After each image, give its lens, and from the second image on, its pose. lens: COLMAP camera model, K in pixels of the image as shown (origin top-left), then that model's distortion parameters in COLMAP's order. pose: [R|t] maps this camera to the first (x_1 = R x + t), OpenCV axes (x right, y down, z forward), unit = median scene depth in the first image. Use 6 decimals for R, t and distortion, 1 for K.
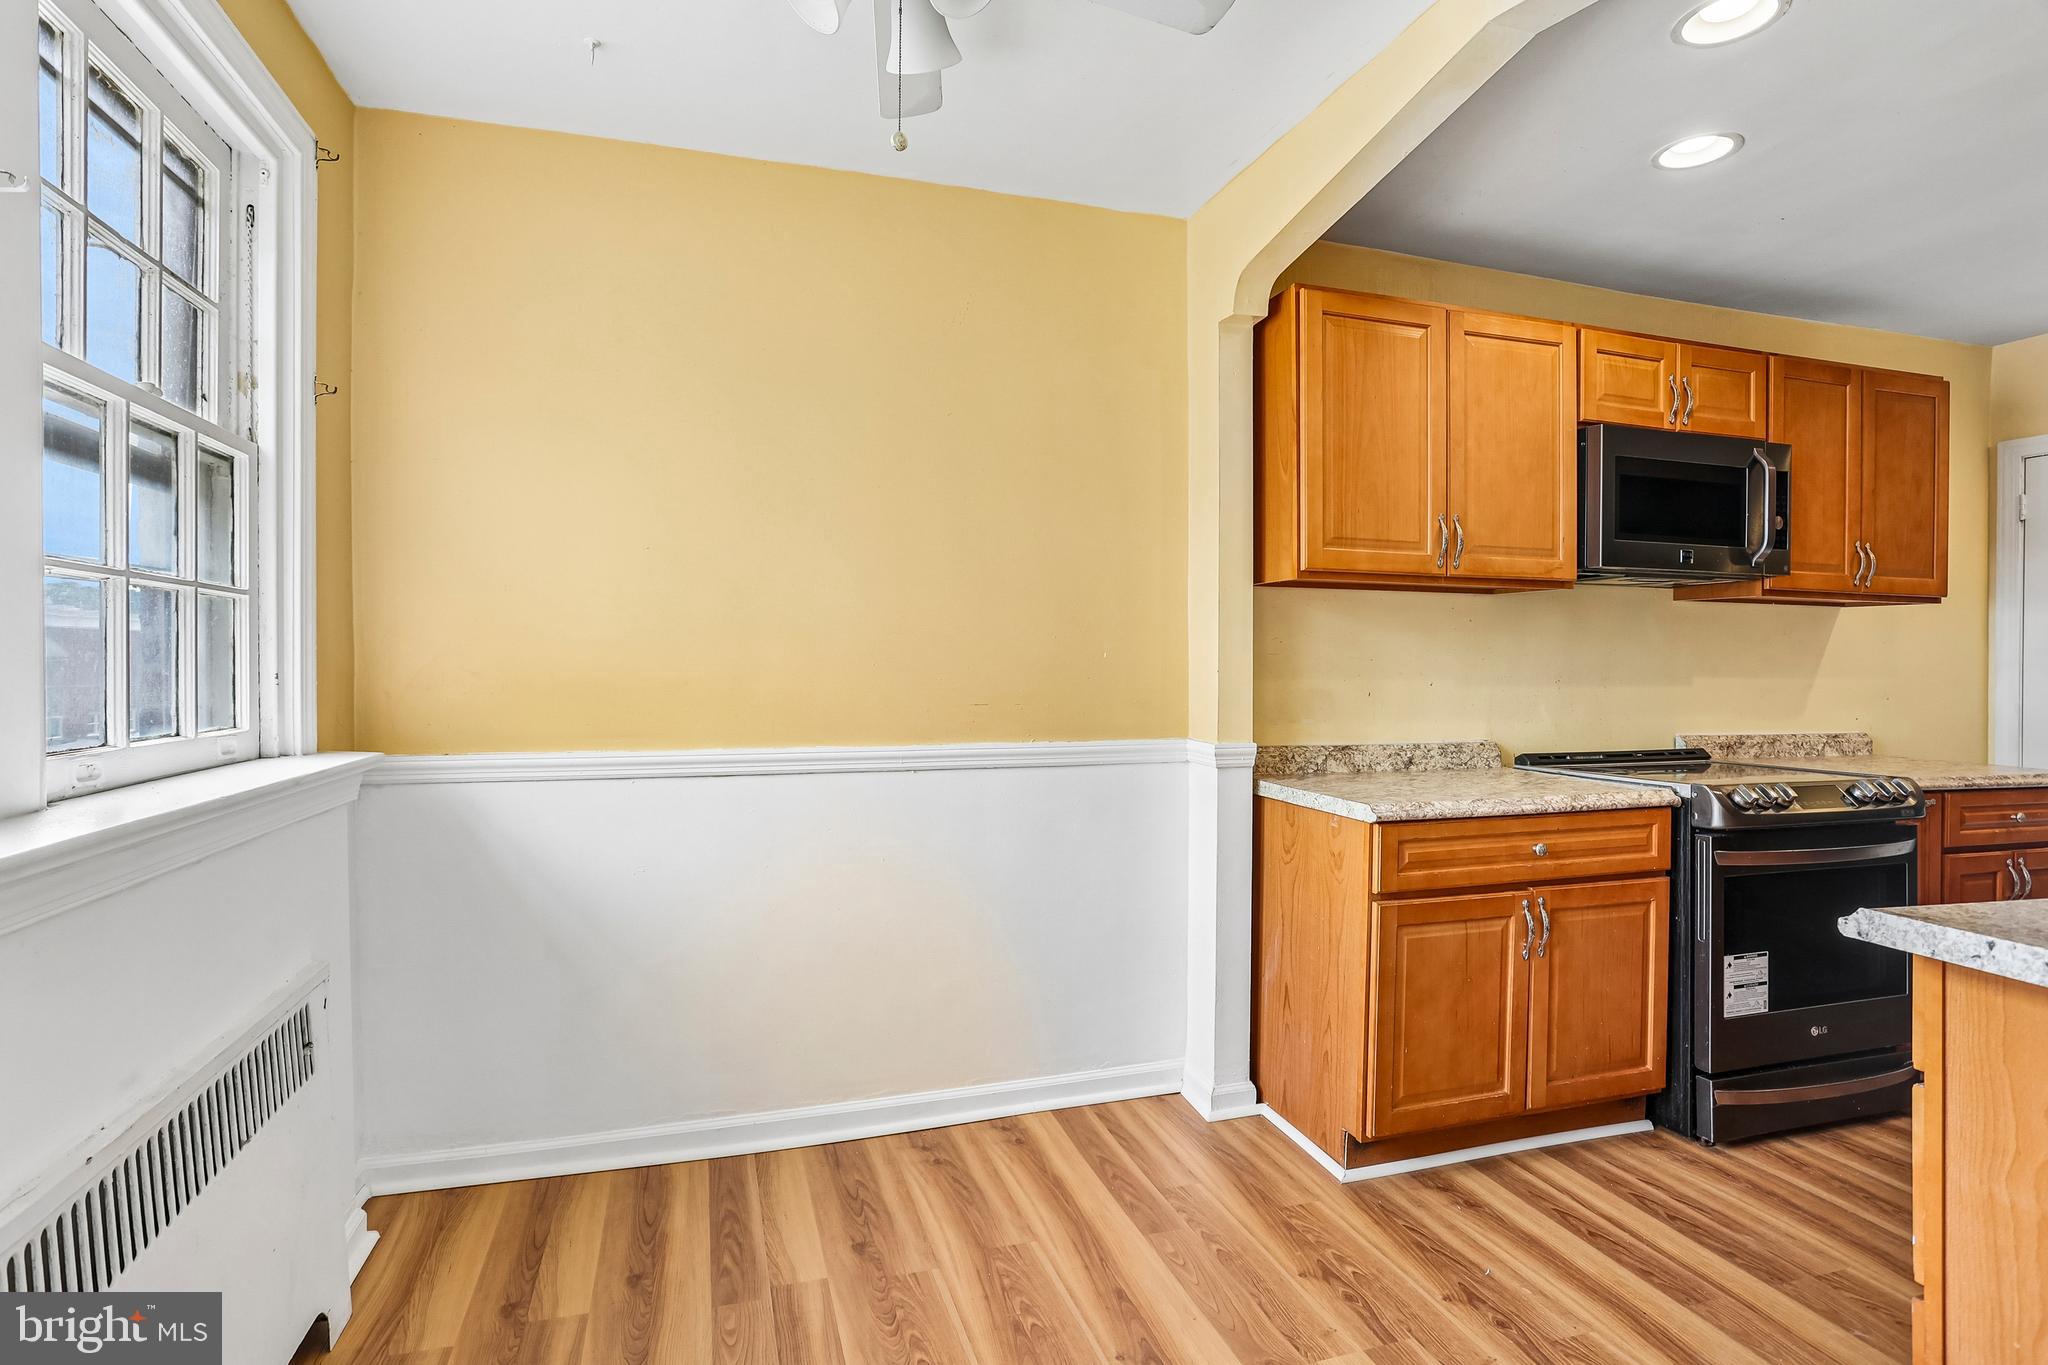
lens RADIAL K [[1028.6, 0, 1007.0], [0, 1028.6, 658.4], [0, 0, 1]] dist [-0.059679, 0.031266]
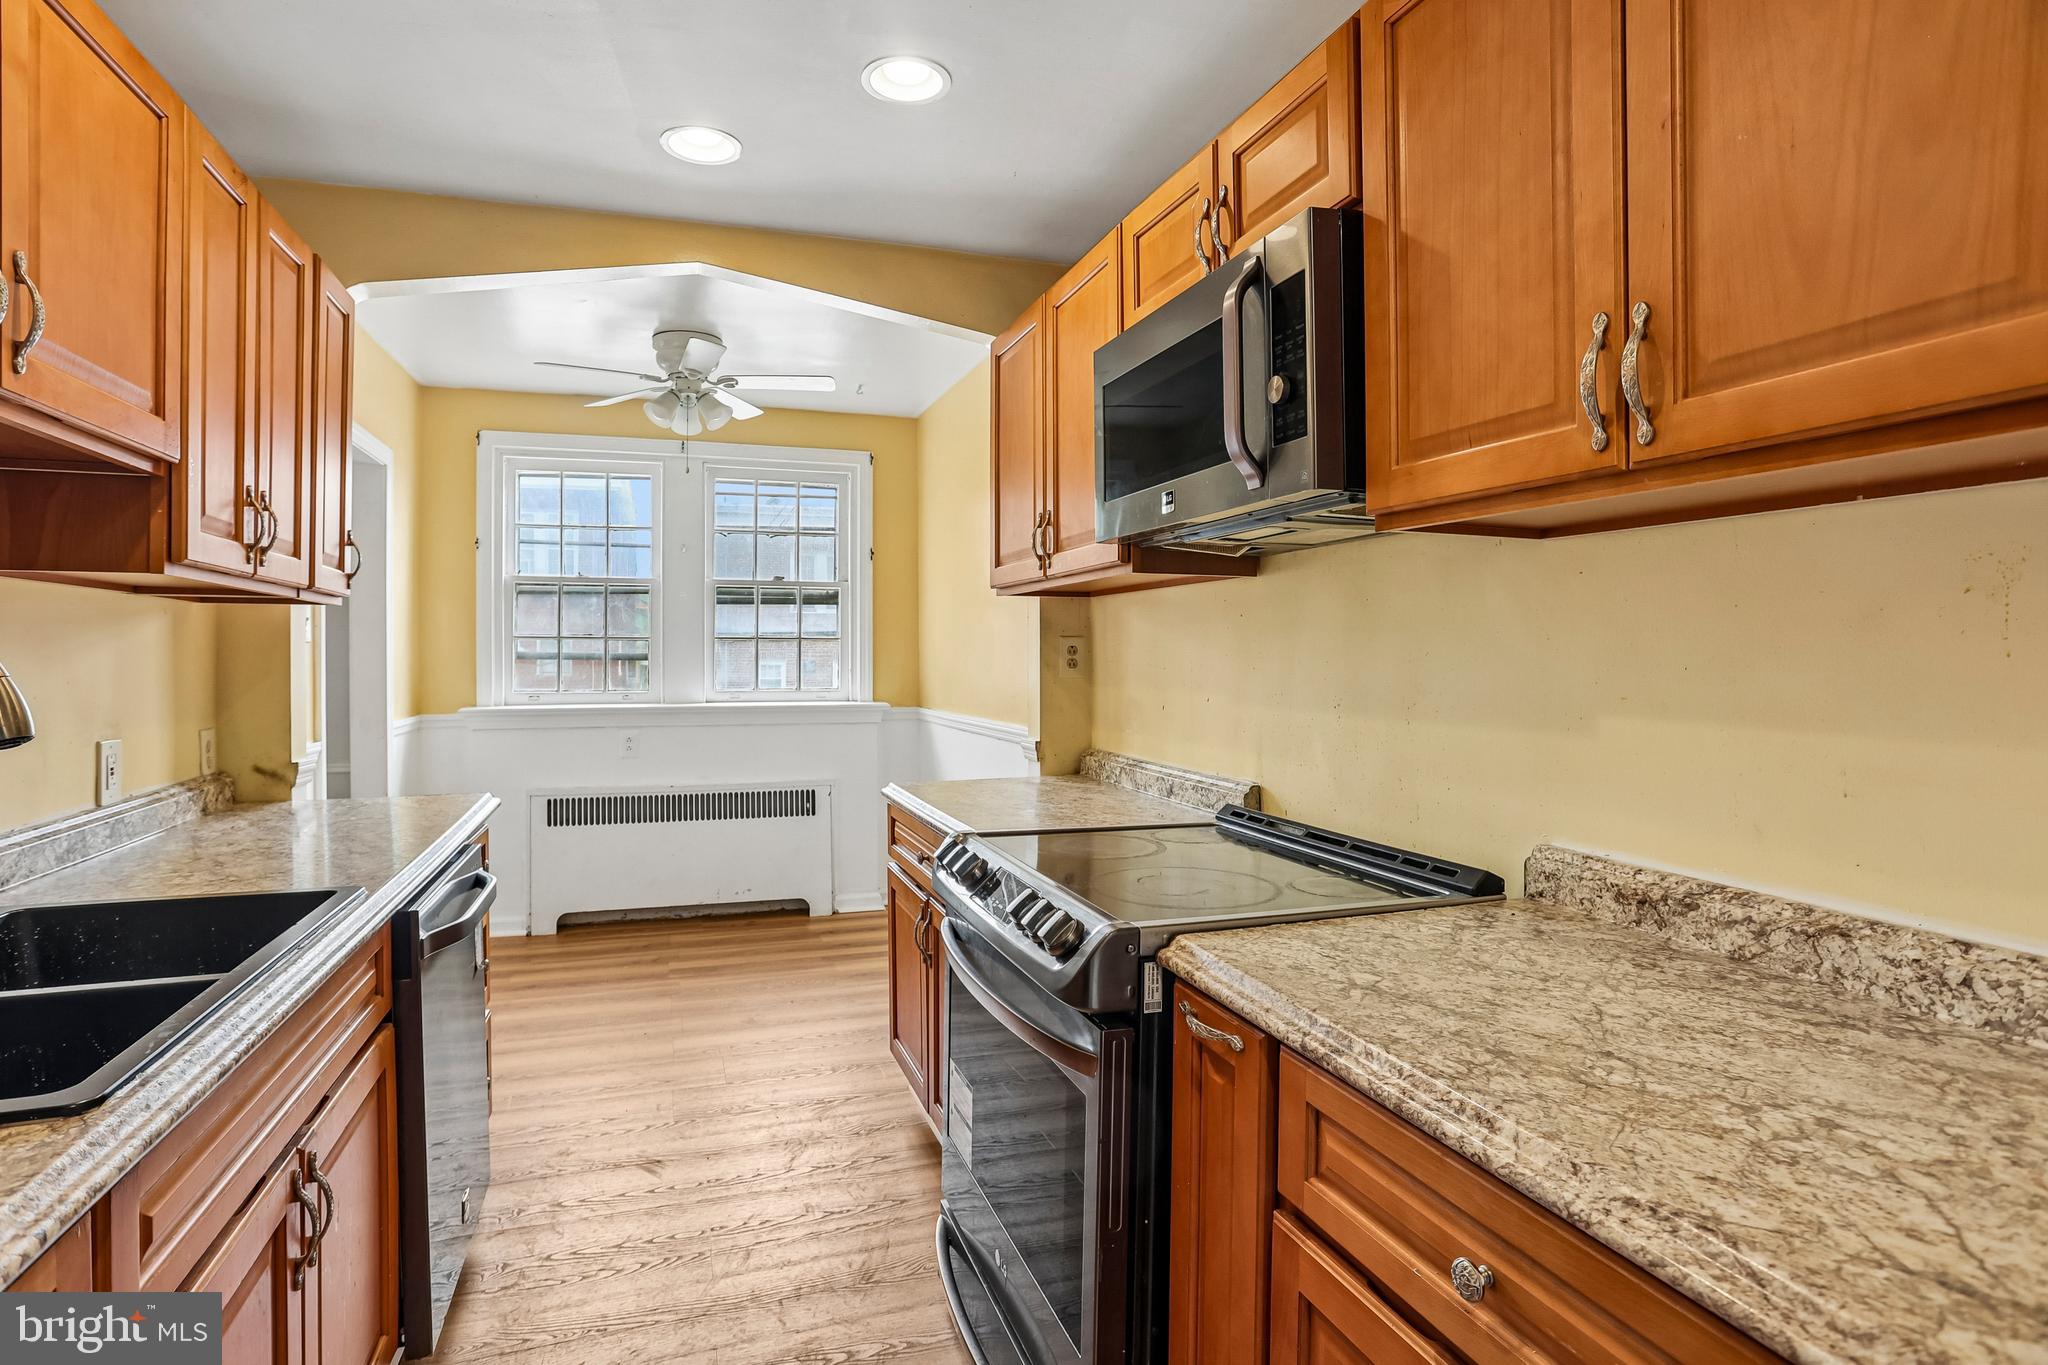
lens RADIAL K [[1028.6, 0, 1007.0], [0, 1028.6, 658.4], [0, 0, 1]] dist [-0.059679, 0.031266]
pose [[0.022457, -0.005211, -0.999734, 1.361808], [-0.001731, 0.999985, -0.005251, -0.002861], [0.999746, 0.001849, 0.022448, 0.930970]]
